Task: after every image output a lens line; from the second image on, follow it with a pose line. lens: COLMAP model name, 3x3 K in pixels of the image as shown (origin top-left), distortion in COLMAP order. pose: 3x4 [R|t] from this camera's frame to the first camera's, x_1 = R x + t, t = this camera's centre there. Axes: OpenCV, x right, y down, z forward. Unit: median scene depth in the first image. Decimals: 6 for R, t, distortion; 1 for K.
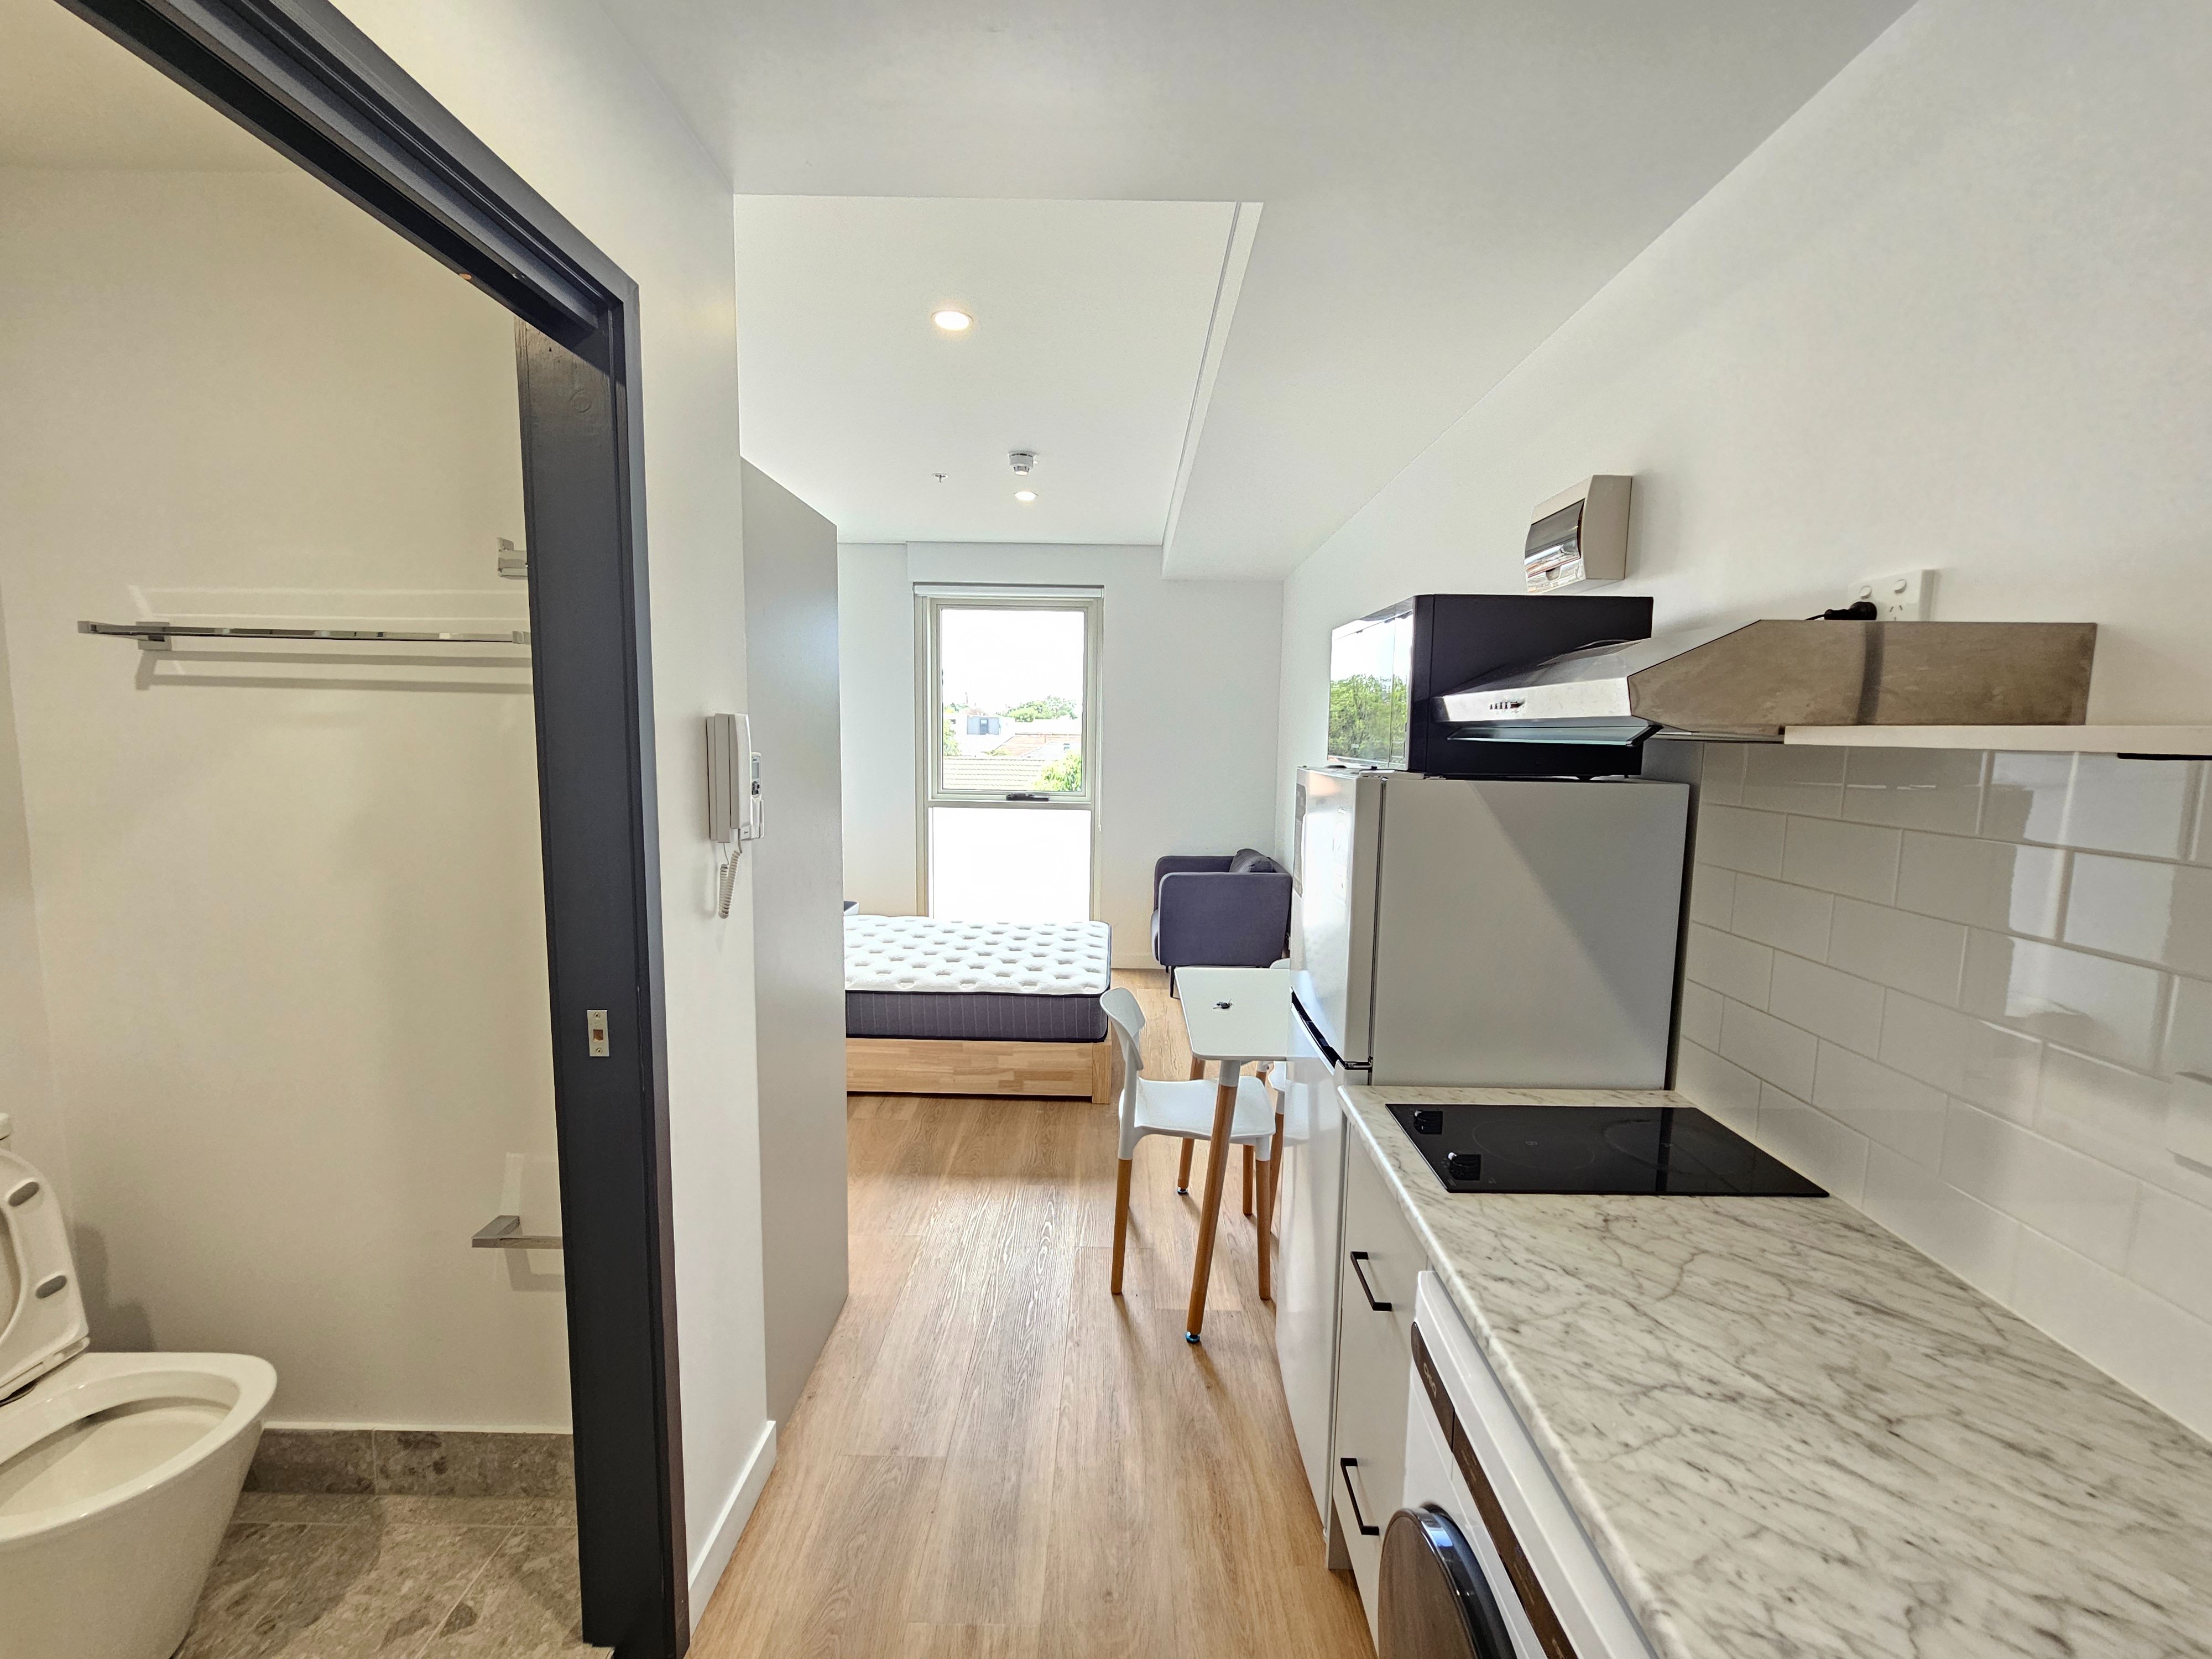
lens RADIAL K [[921.1, 0, 1116.0], [0, 921.1, 827.5], [0, 0, 1]] dist [0.000950, 0.000057]
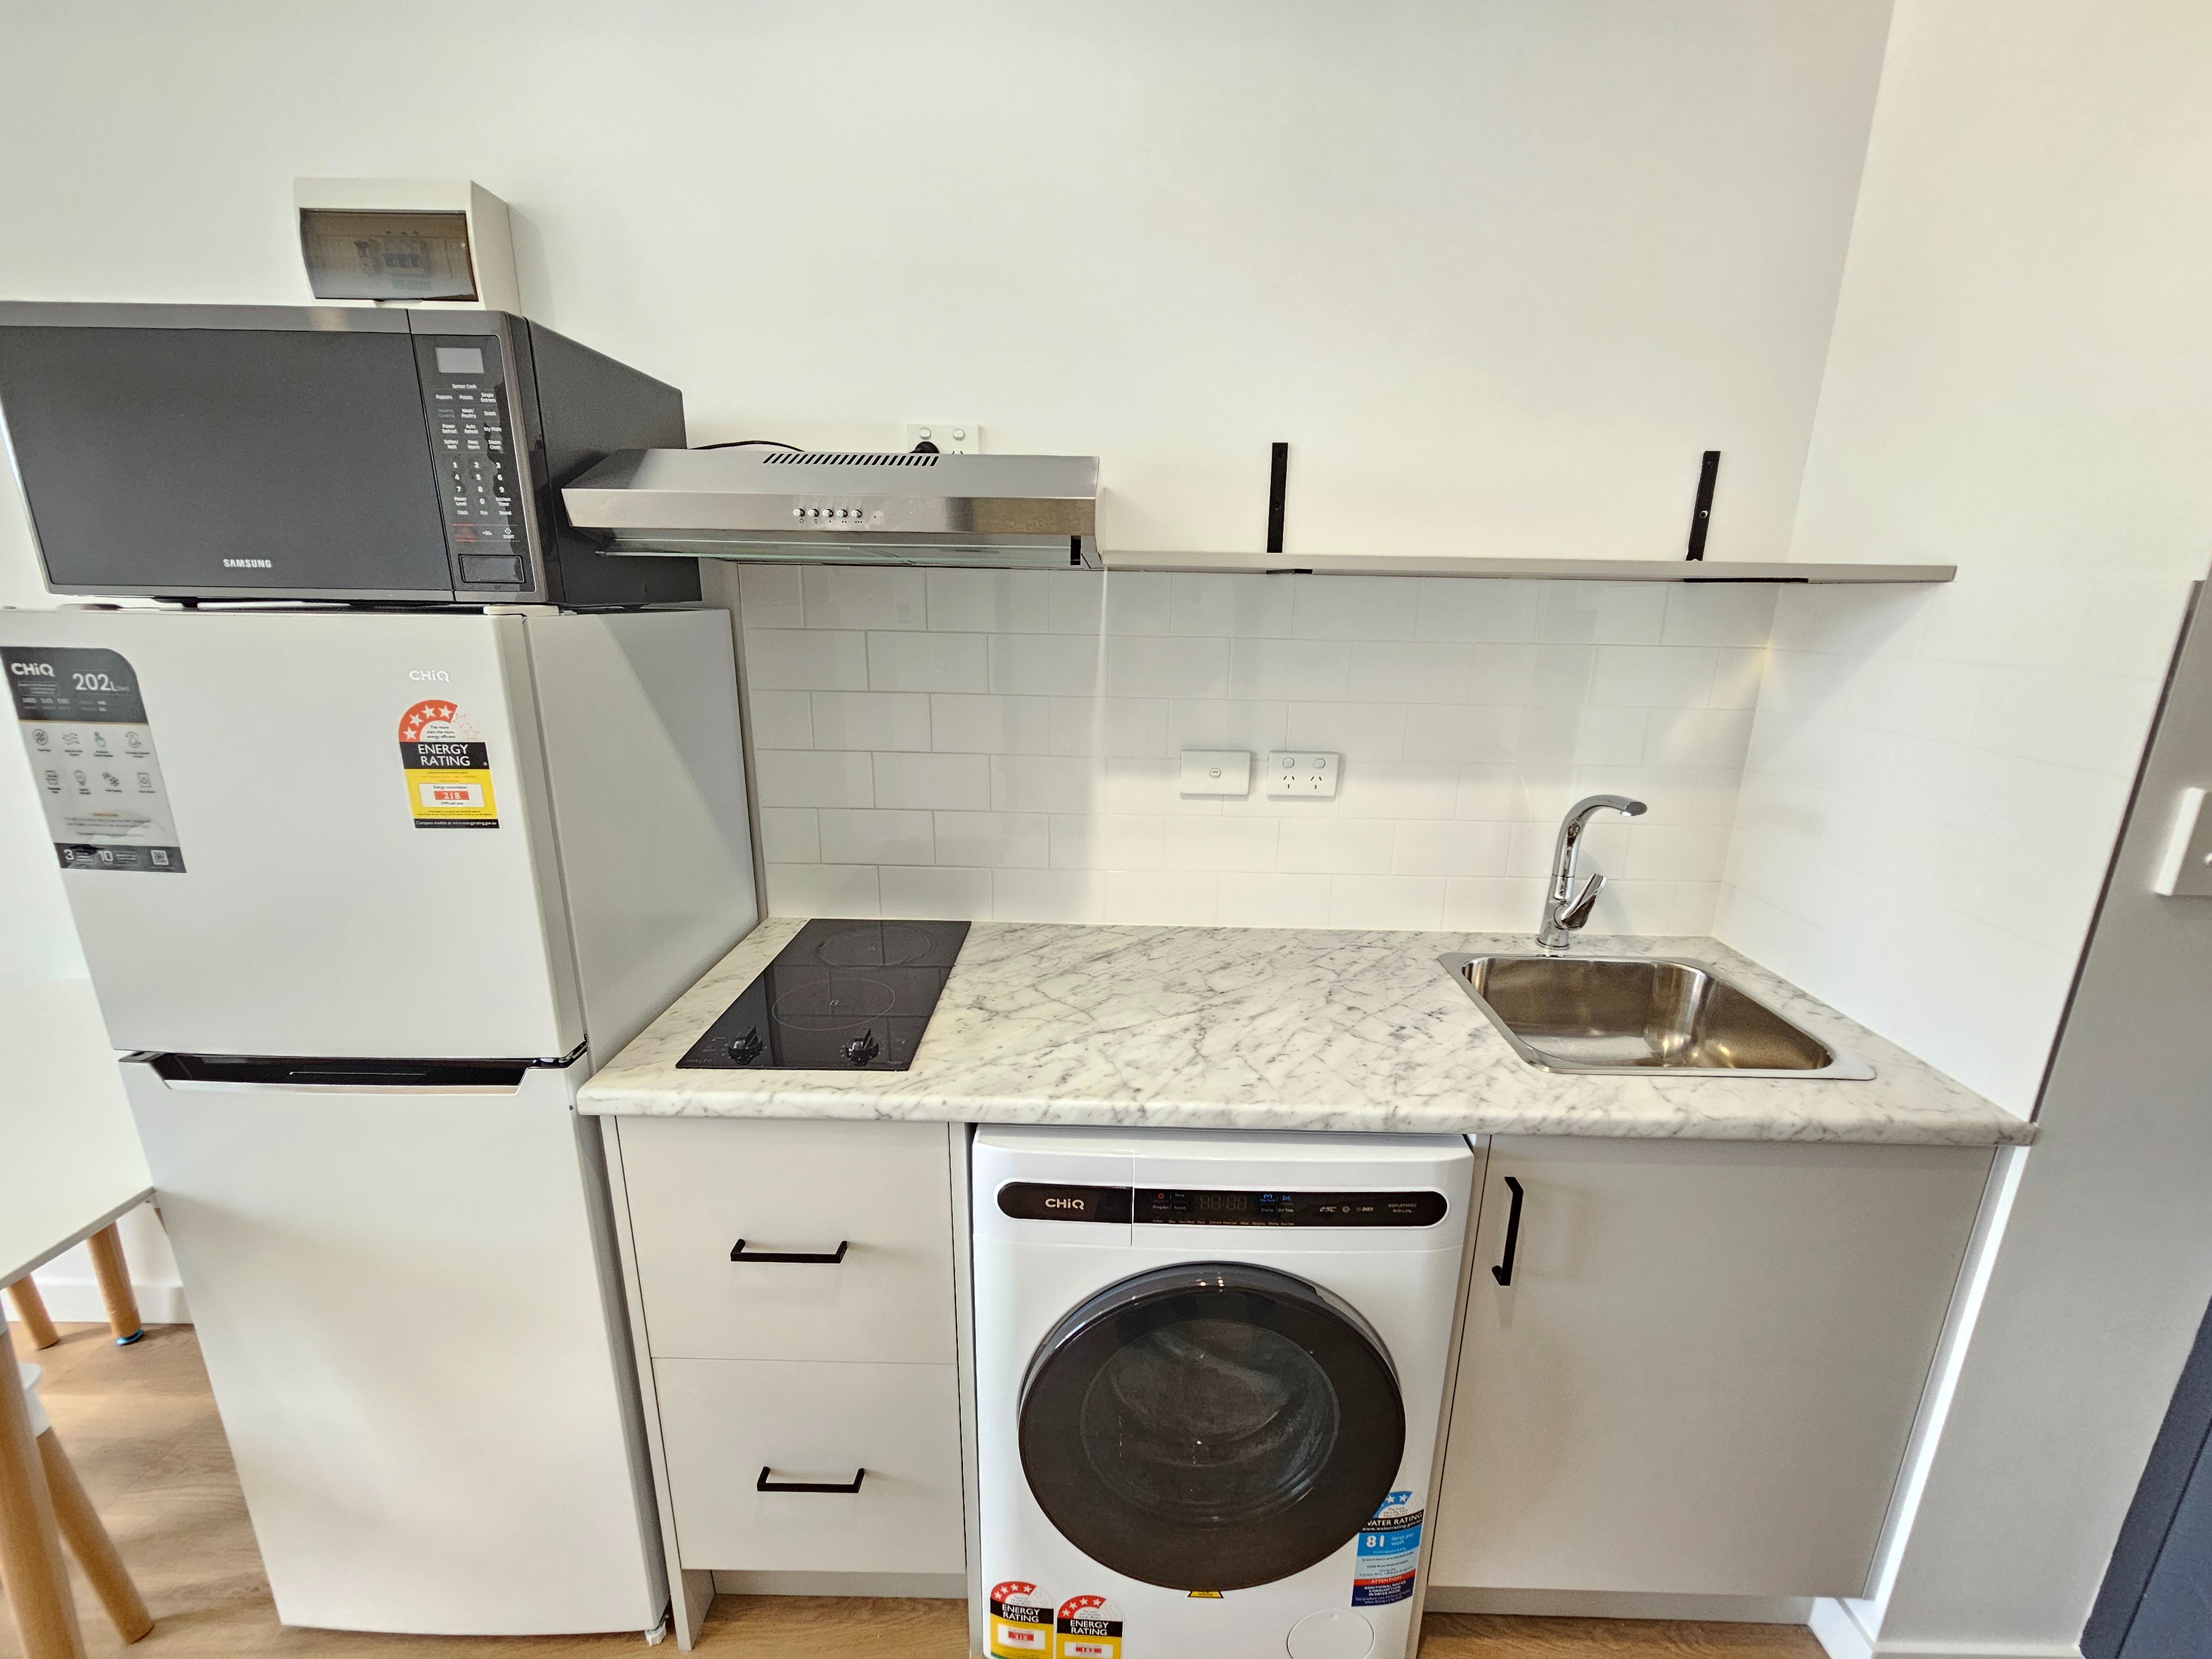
lens RADIAL K [[921.1, 0, 1118.1], [0, 921.1, 827.1], [0, 0, 1]] dist [0.000950, 0.000057]
pose [[-0.005621, -0.260223, 0.965532, -0.542512], [0.091921, 0.961325, 0.259625, -0.061502], [-0.995750, 0.090212, 0.018517, 0.901771]]
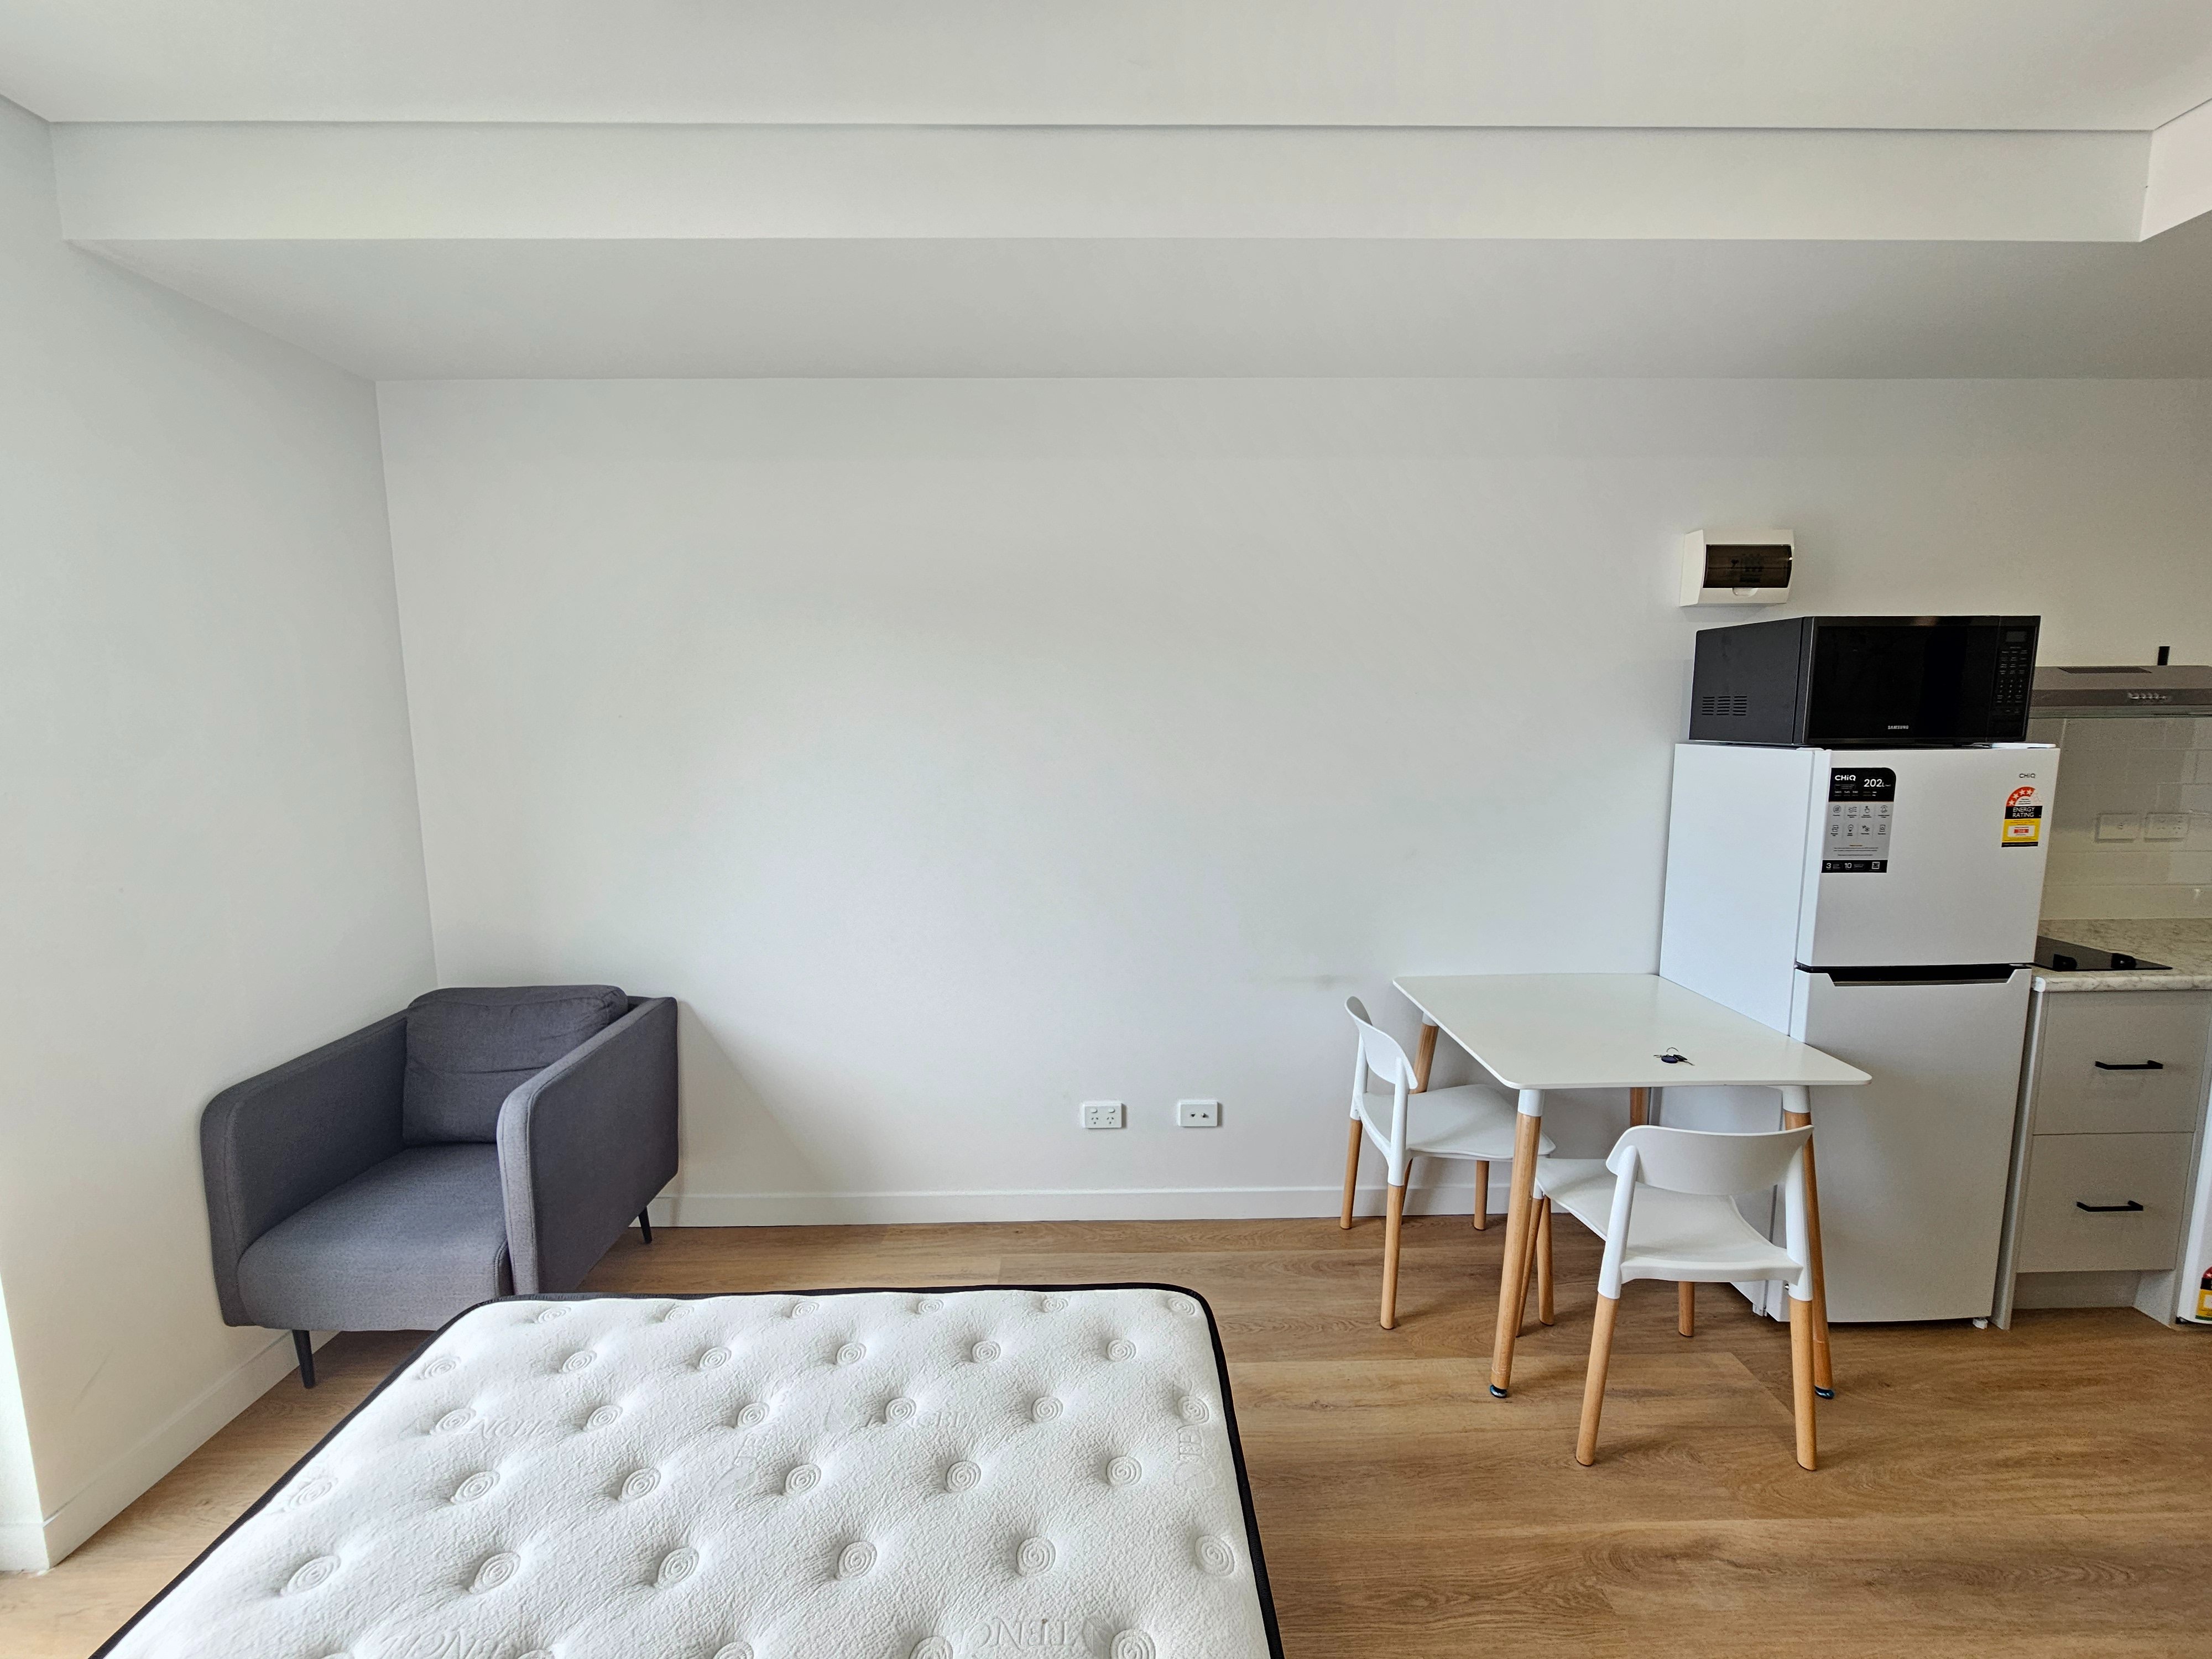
lens RADIAL K [[921.1, 0, 1100.7], [0, 921.1, 824.5], [0, 0, 1]] dist [0.000950, 0.000057]
pose [[-0.037316, -0.135245, 0.990109, -1.537614], [0.115848, 0.983533, 0.138713, -0.437646], [-0.992566, 0.119879, -0.021033, 3.631488]]
